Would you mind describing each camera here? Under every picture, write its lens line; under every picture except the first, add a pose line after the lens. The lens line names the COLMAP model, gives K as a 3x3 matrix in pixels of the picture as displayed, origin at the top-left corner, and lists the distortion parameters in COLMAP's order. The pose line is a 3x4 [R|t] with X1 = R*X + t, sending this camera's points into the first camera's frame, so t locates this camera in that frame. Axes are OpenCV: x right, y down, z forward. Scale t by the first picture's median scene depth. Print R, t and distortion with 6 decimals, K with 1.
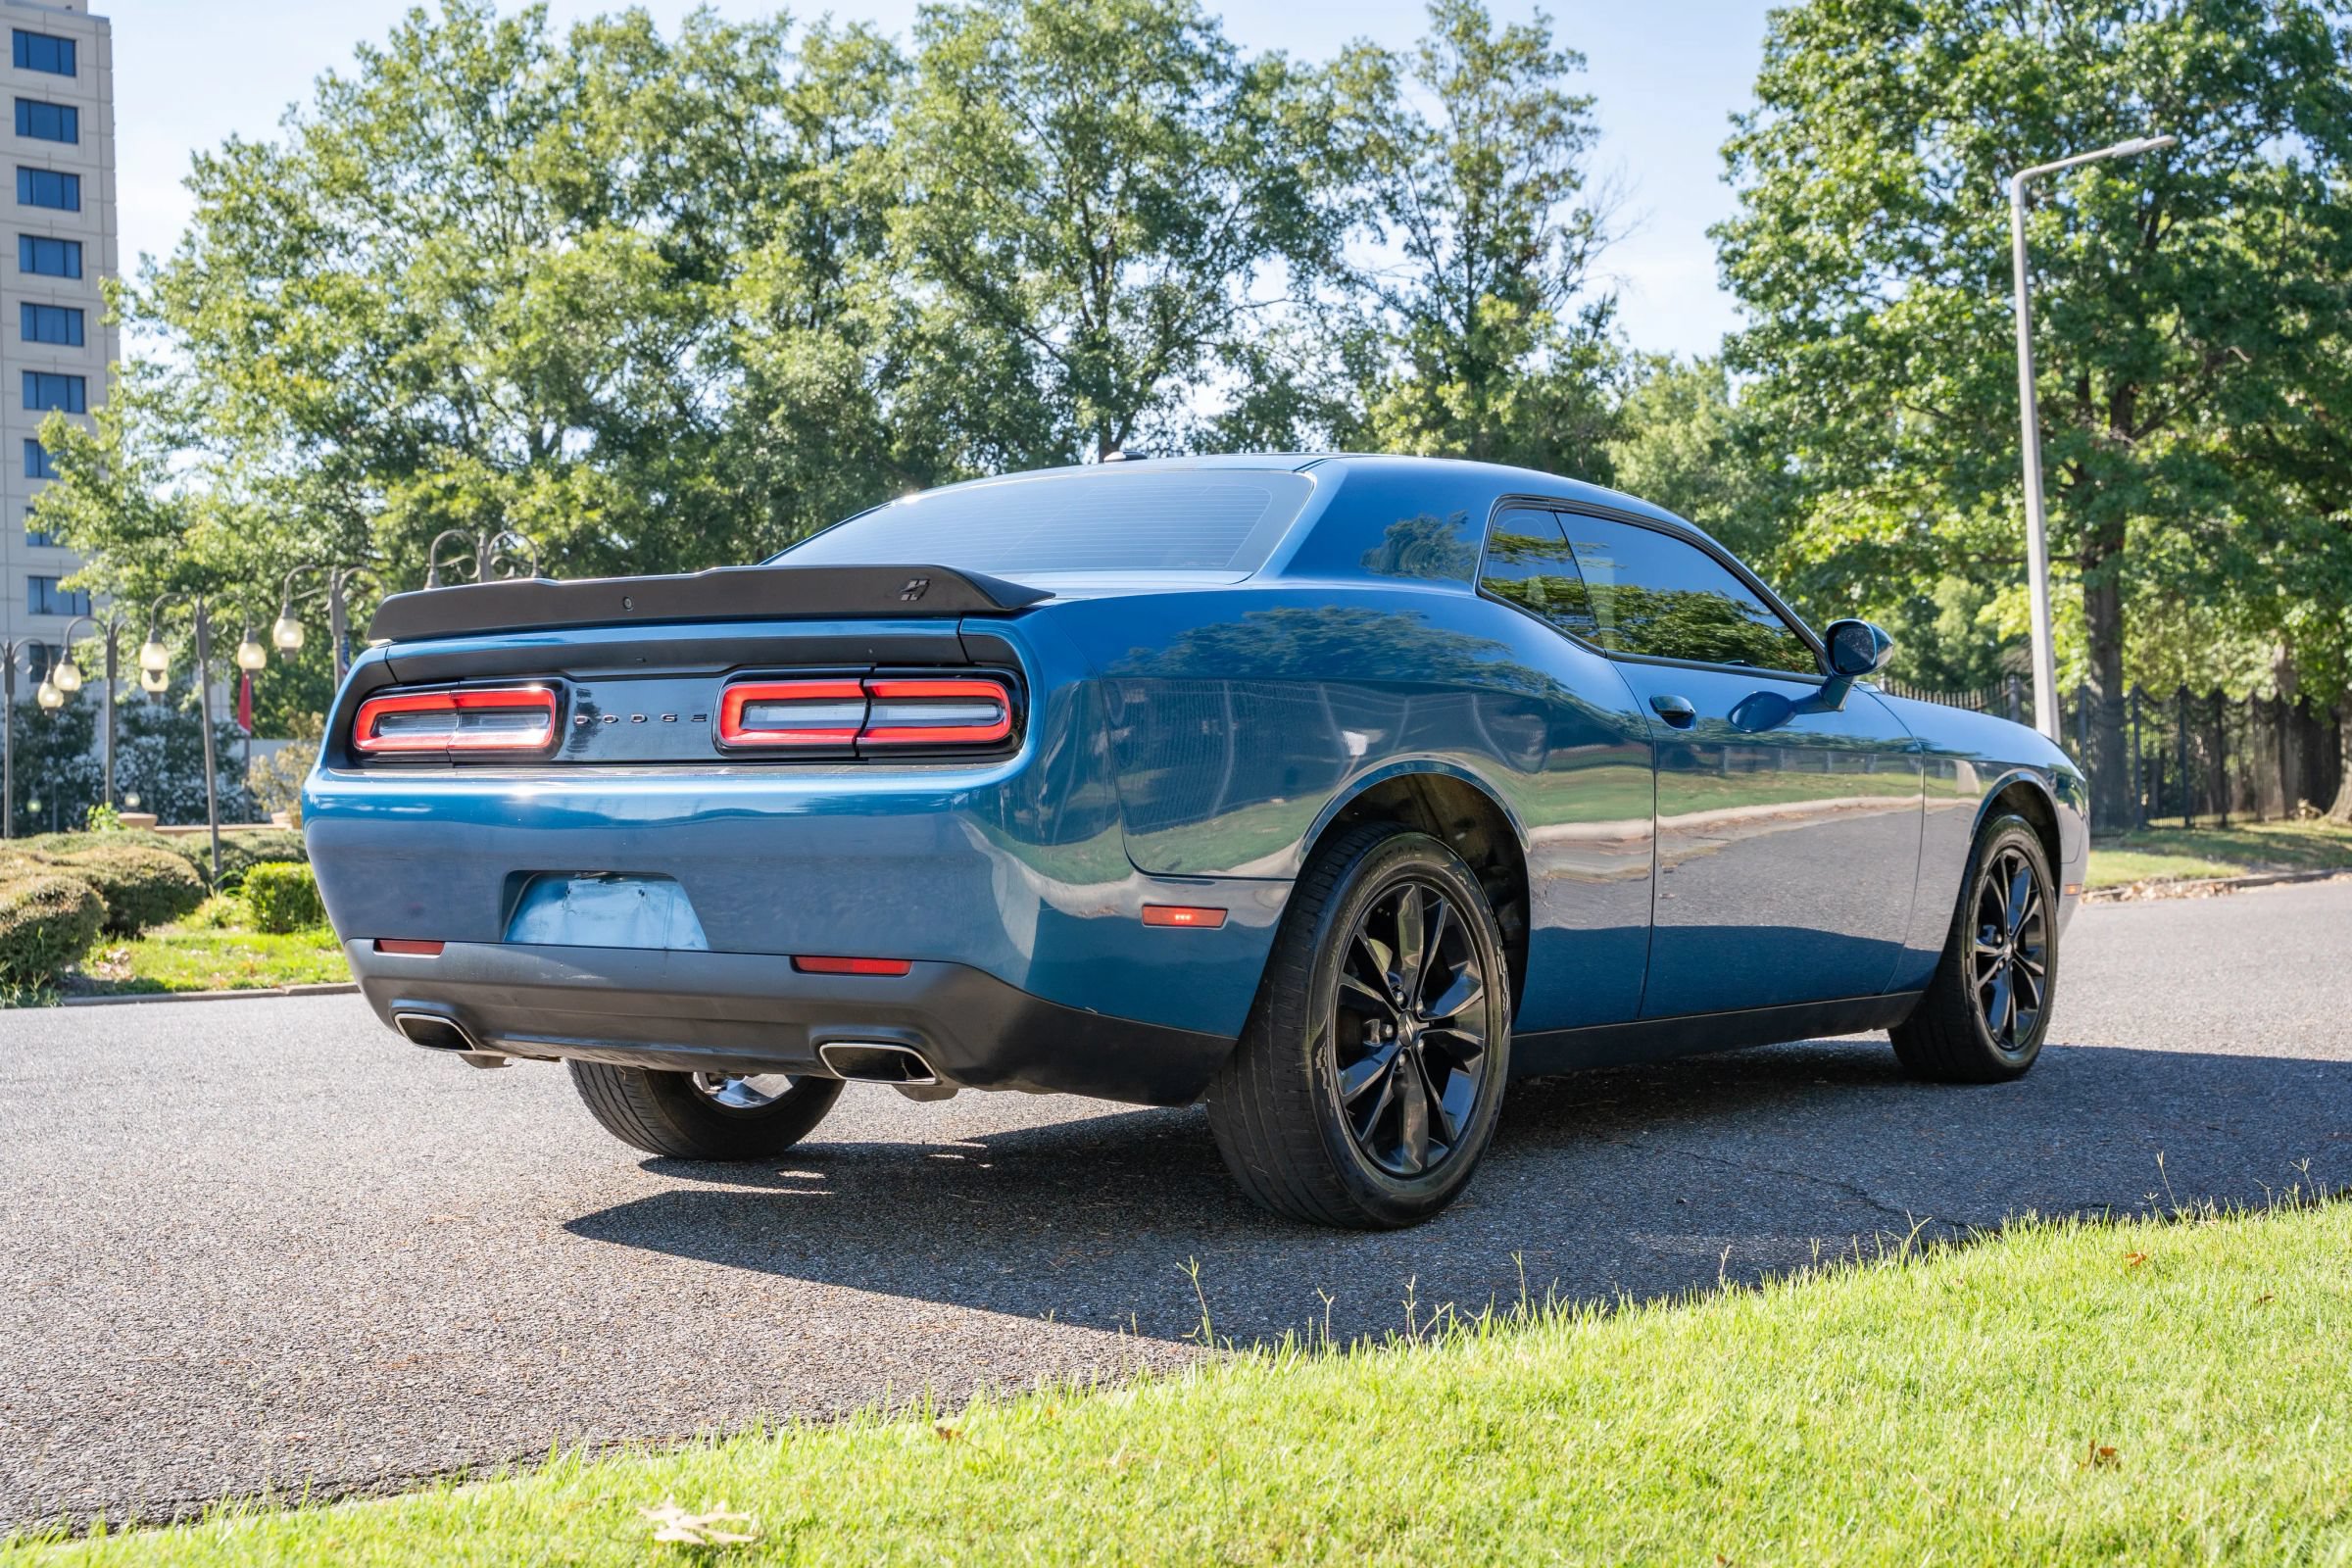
lens RADIAL K [[3400.9, 0, 1176.0], [0, 3400.9, 784.0], [0, 0, 1]] dist [0.004940, 0.059590]
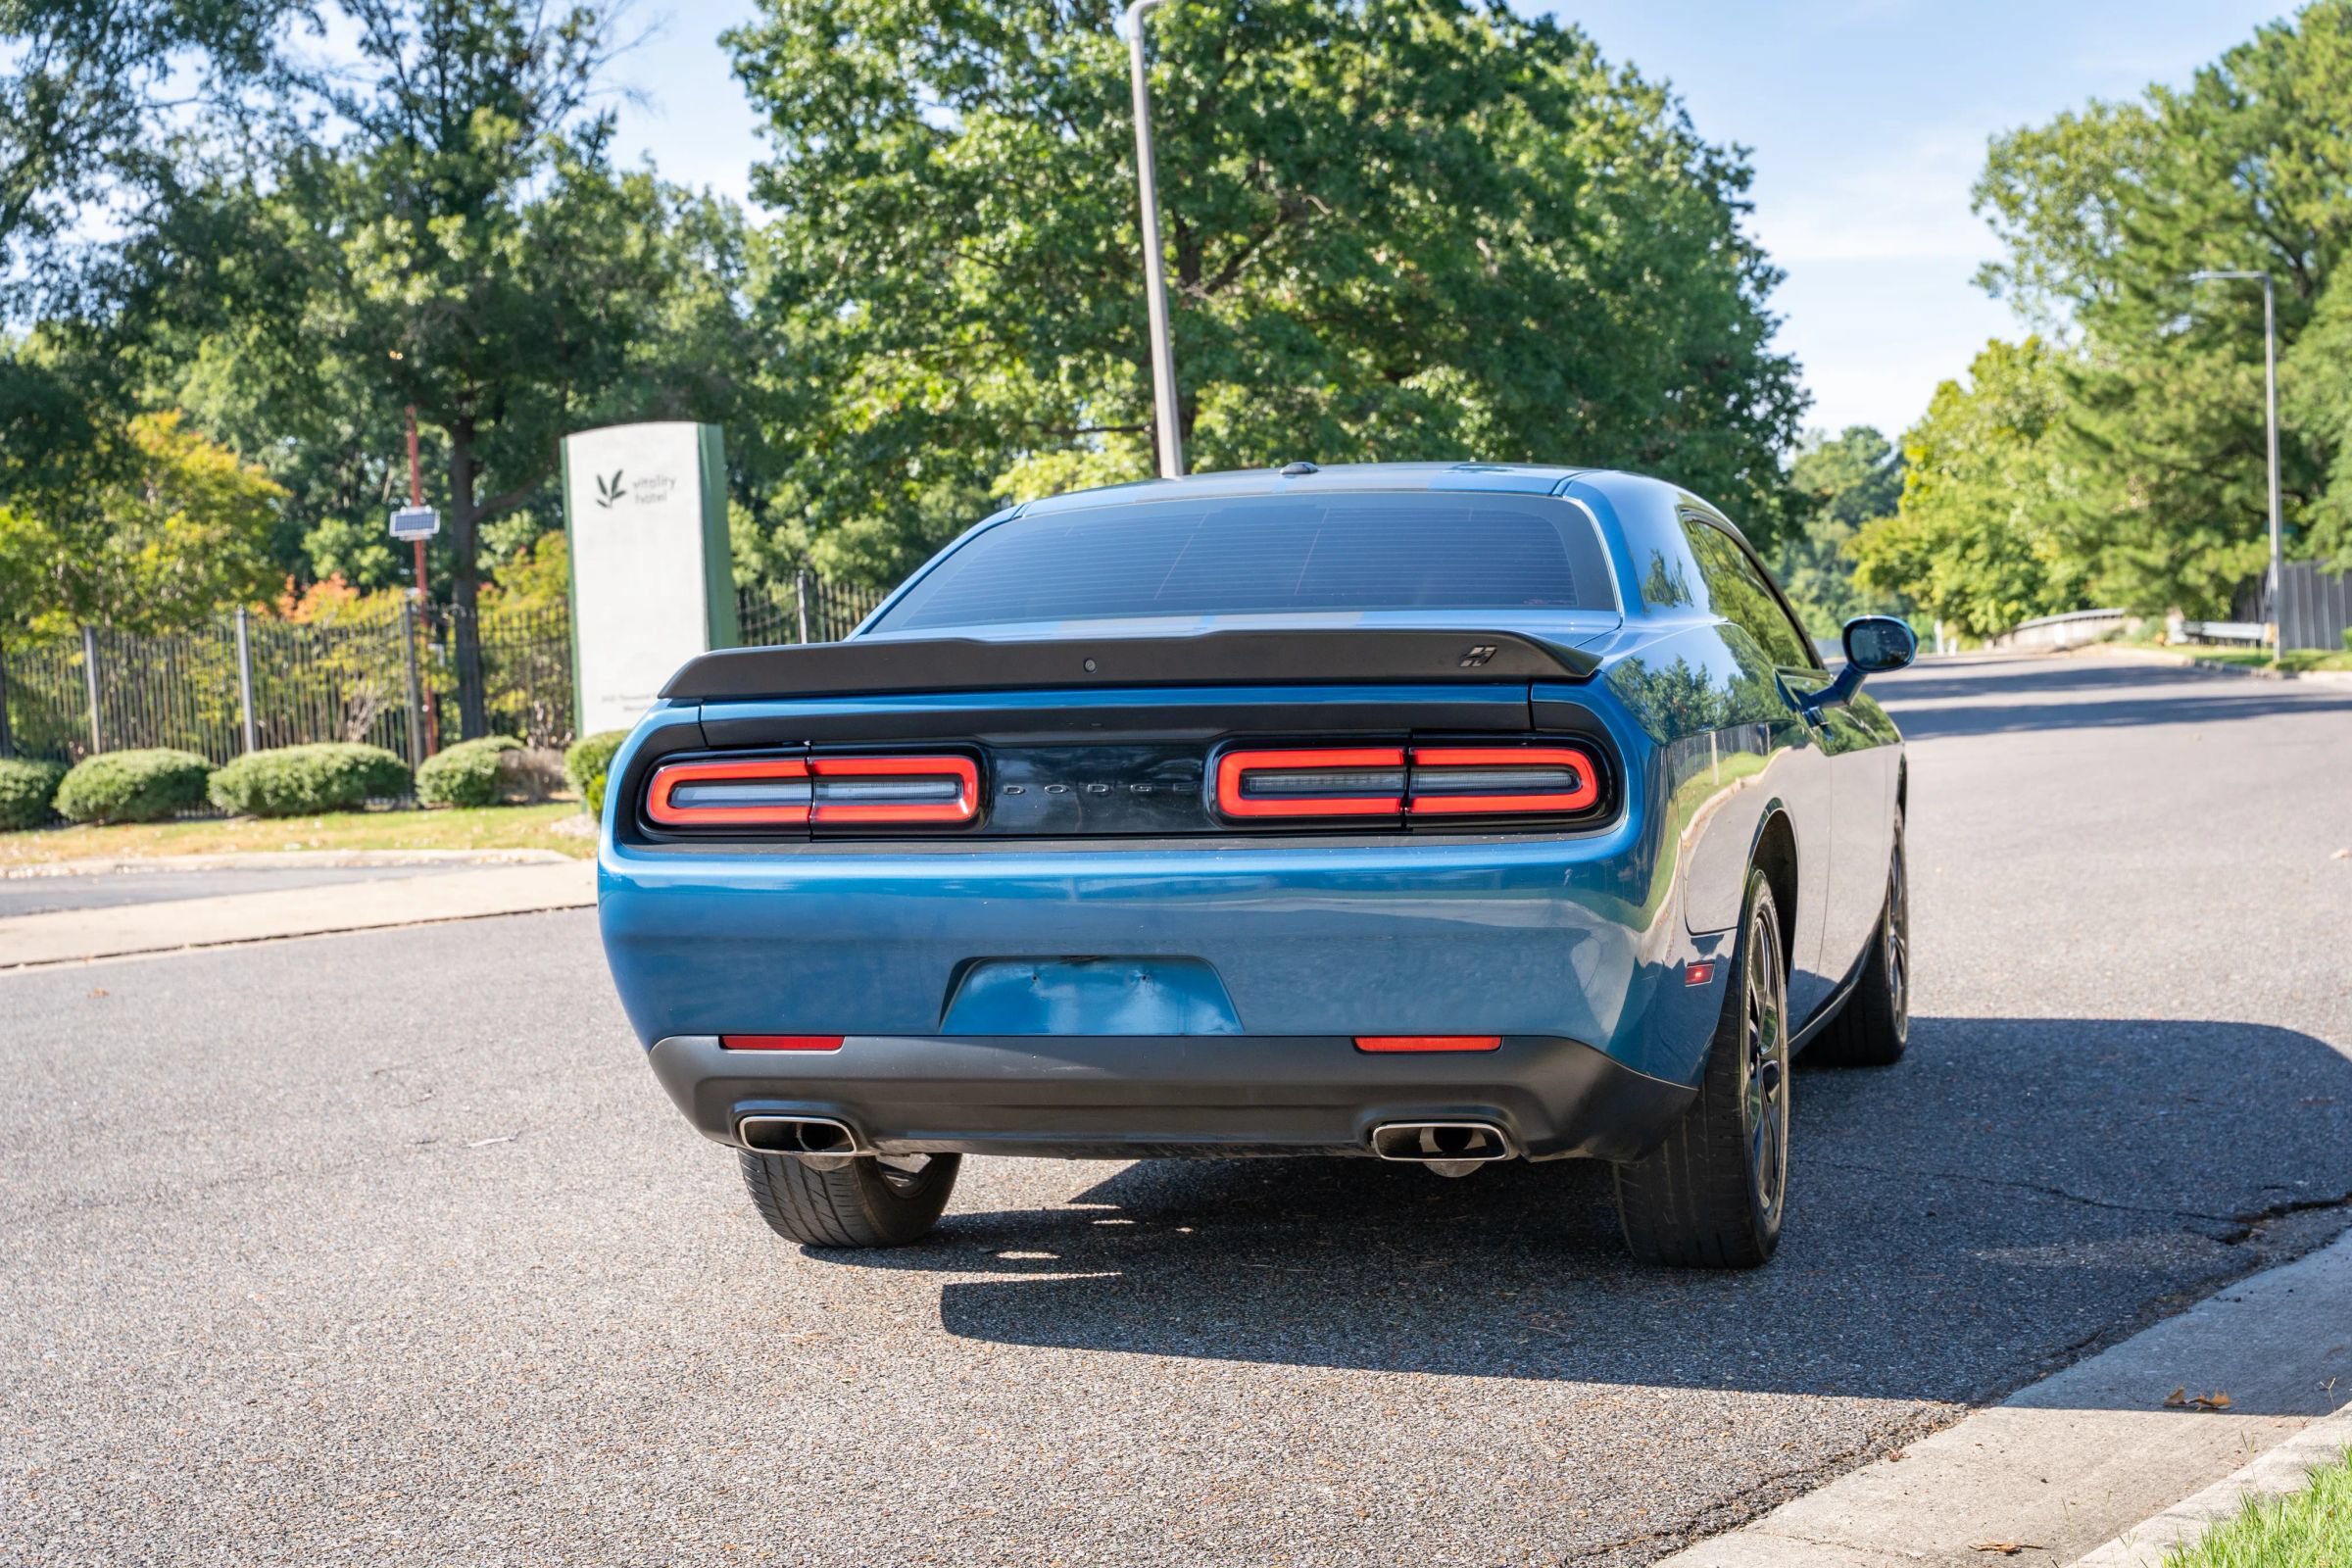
lens RADIAL K [[4308.5, 0, 1176.0], [0, 4308.5, 784.0], [0, 0, 1]] dist [0.006088, 0.421552]
pose [[0.905272, -0.037294, 0.423192, -0.207166], [0.020258, 0.998796, 0.044684, -0.023596], [-0.424348, -0.031878, 0.904938, -0.025317]]
